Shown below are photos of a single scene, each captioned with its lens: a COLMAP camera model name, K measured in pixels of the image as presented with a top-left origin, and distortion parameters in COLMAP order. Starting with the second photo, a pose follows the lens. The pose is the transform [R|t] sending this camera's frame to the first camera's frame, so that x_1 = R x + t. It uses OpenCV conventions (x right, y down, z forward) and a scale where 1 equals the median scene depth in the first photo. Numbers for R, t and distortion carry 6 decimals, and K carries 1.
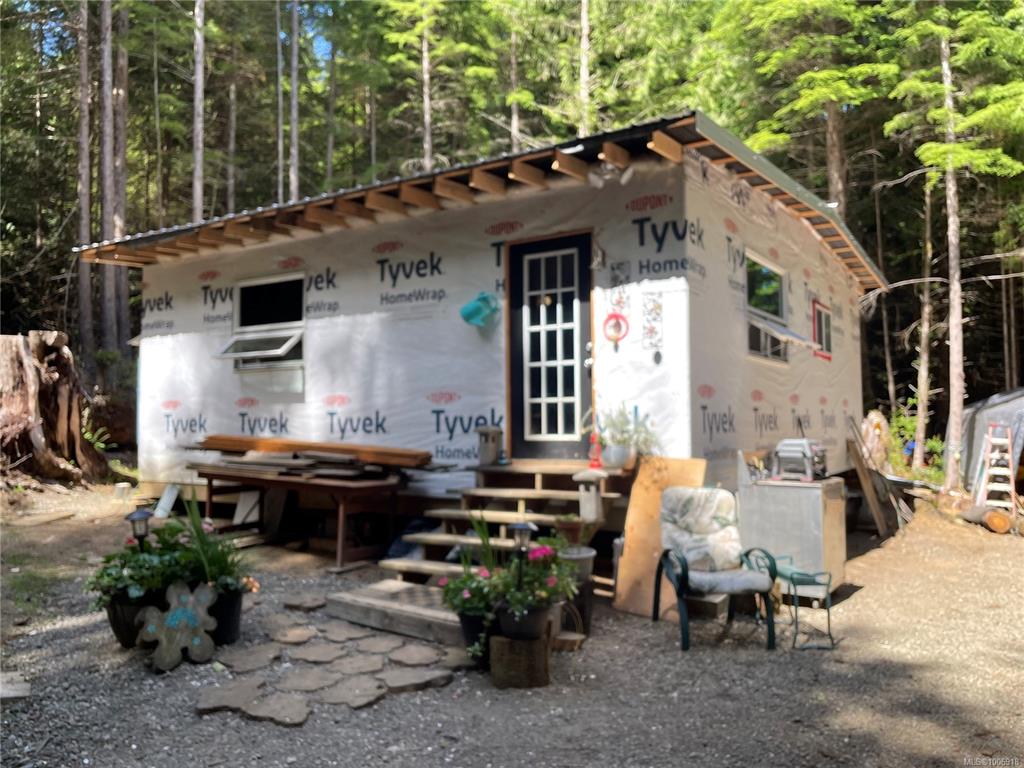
lens RADIAL K [[784.6, 0, 512.0], [0, 784.6, 384.0], [0, 0, 1]] dist [0.078615, -0.123164]
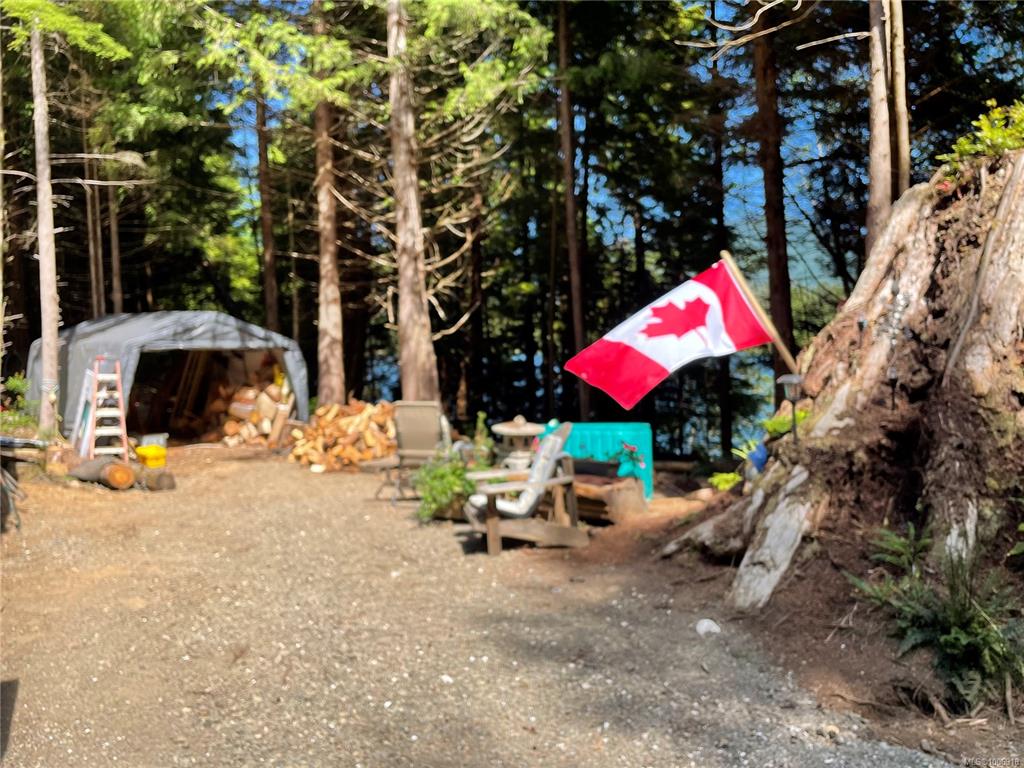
lens RADIAL K [[784.6, 0, 512.0], [0, 784.6, 384.0], [0, 0, 1]] dist [0.078615, -0.123164]
pose [[0.468743, -0.060627, 0.881252, 0.062655], [-0.019797, 0.996670, 0.079097, 0.003112], [-0.883113, -0.054522, 0.465982, 0.202911]]
